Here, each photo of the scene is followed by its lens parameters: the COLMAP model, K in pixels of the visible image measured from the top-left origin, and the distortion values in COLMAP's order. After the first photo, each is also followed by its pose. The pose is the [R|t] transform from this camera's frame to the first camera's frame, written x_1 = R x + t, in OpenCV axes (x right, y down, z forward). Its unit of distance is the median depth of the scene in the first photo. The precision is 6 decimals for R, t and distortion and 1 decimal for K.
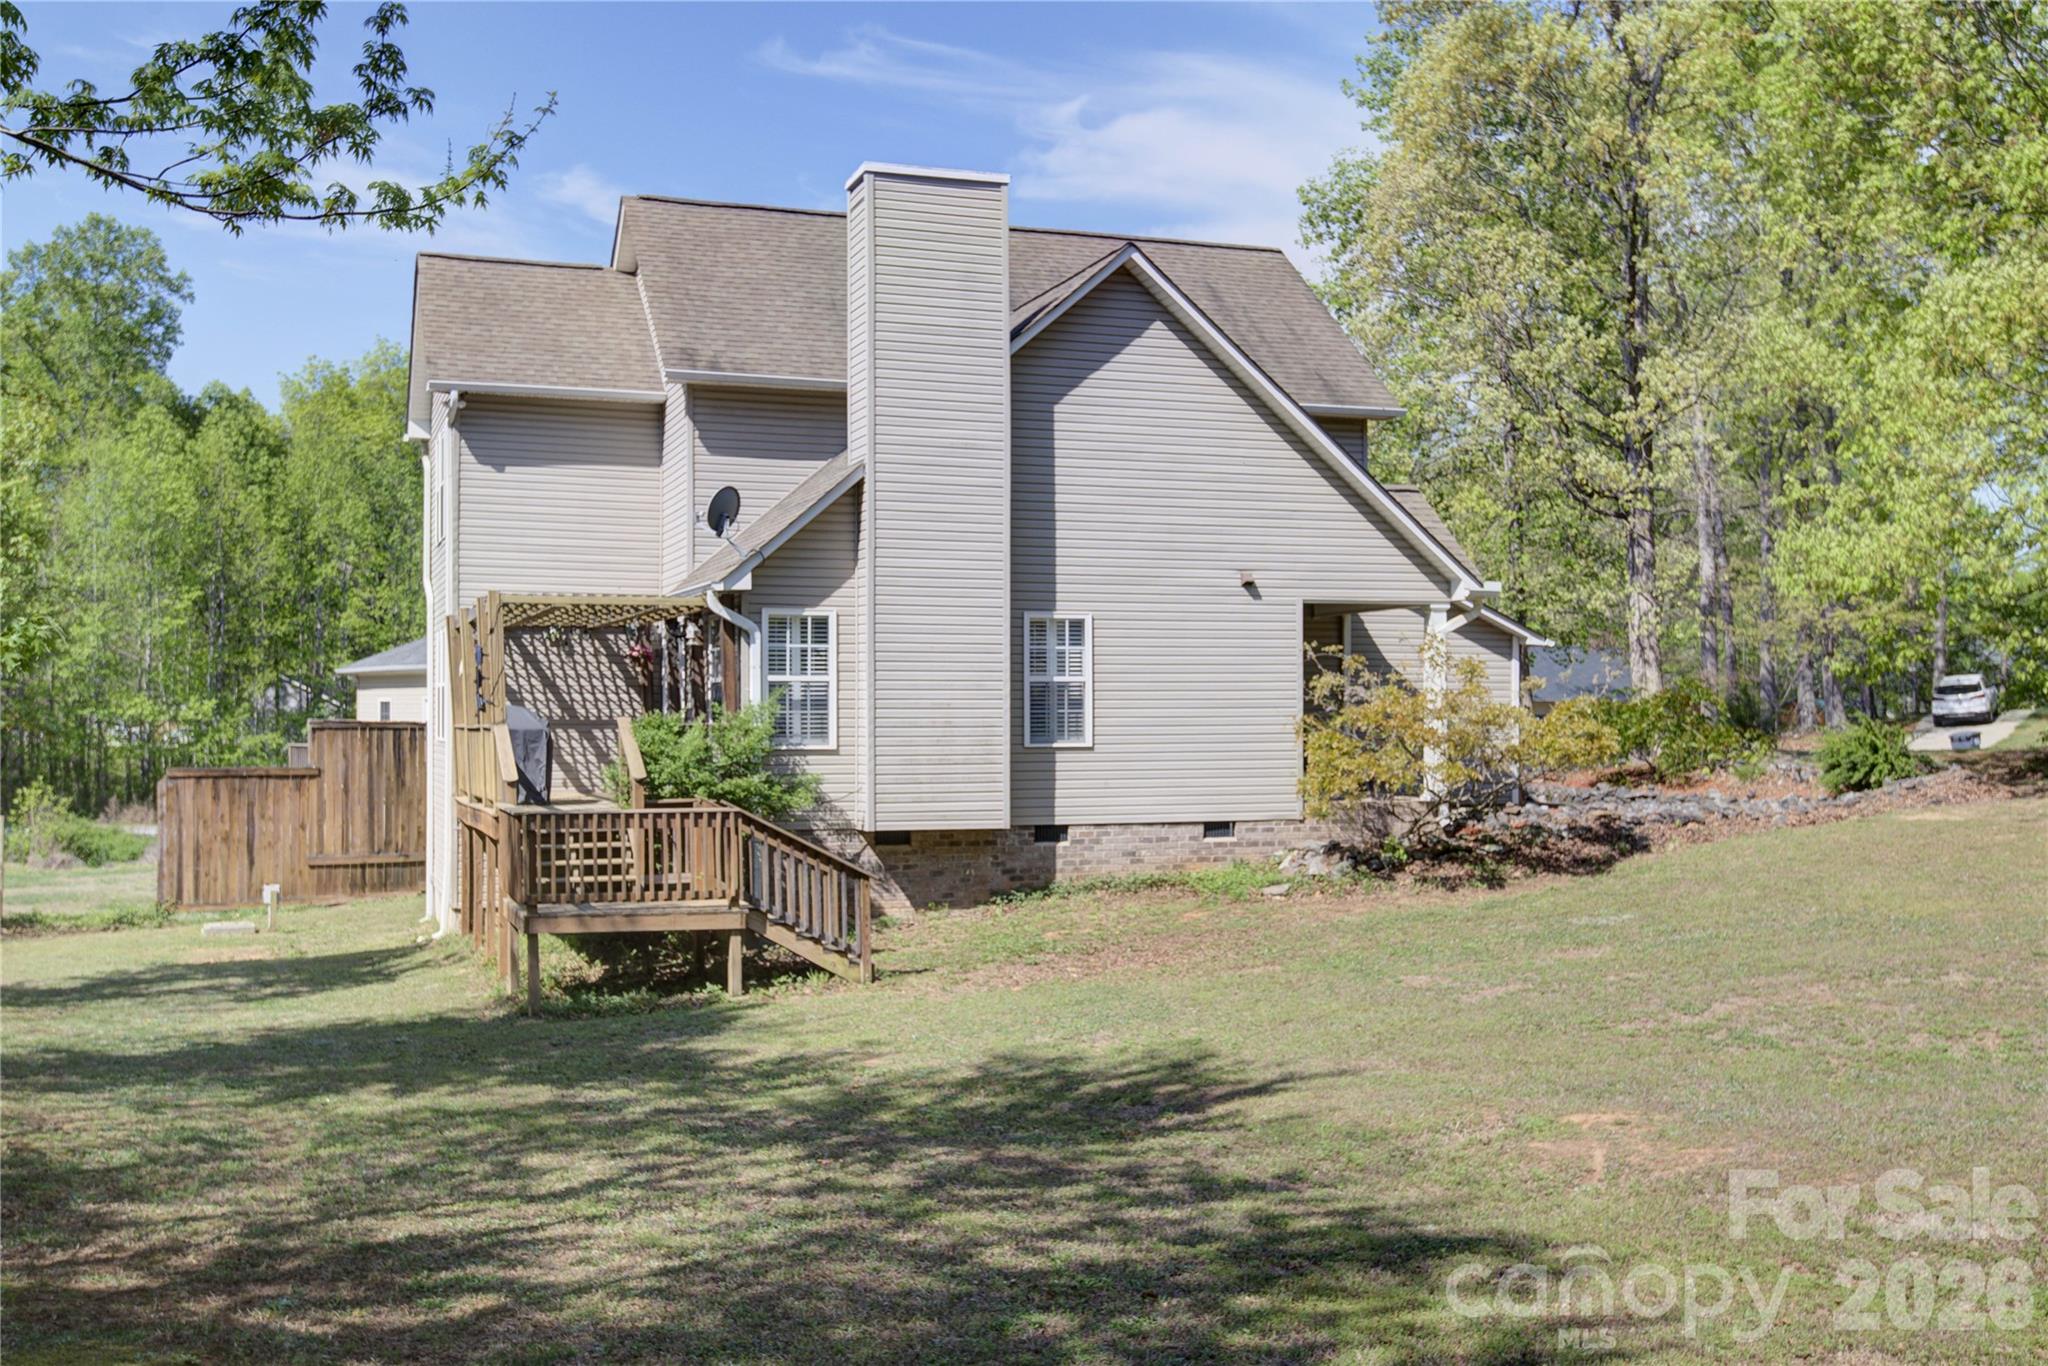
lens RADIAL K [[2131.7, 0, 1023.4], [0, 2131.7, 686.1], [0, 0, 1]] dist [0.016903, 0.000000]
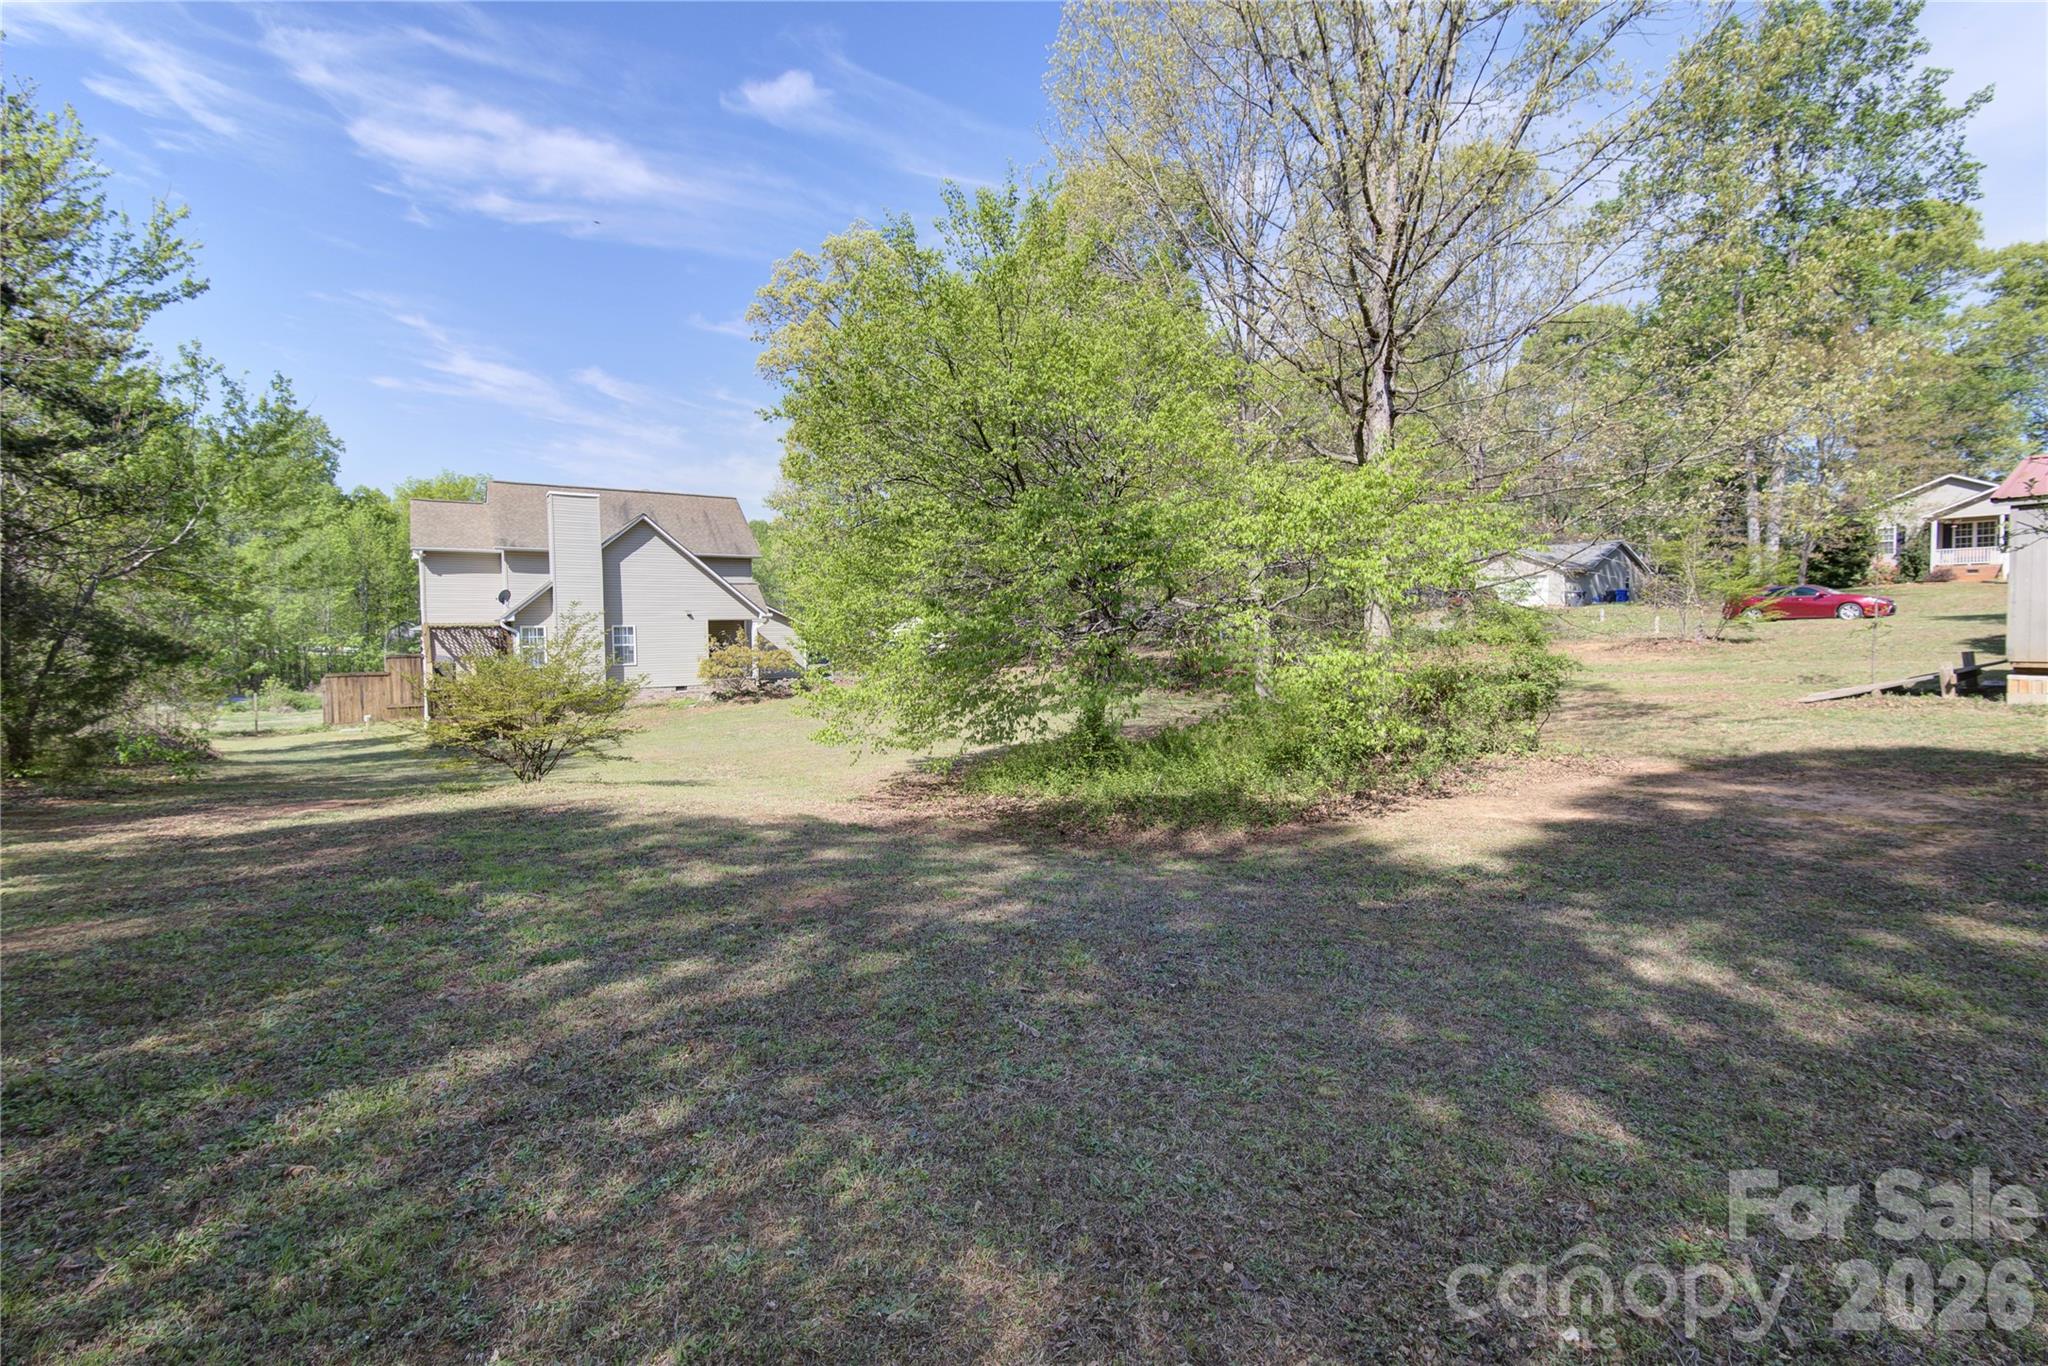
lens RADIAL K [[924.7, 0, 1028.6], [0, 924.7, 673.9], [0, 0, 1]] dist [-0.000643, -0.003694]
pose [[0.968051, -0.021658, 0.249816, 0.261822], [0.006749, 0.998152, 0.060384, -0.040262], [-0.250663, -0.056769, 0.966409, -0.546090]]
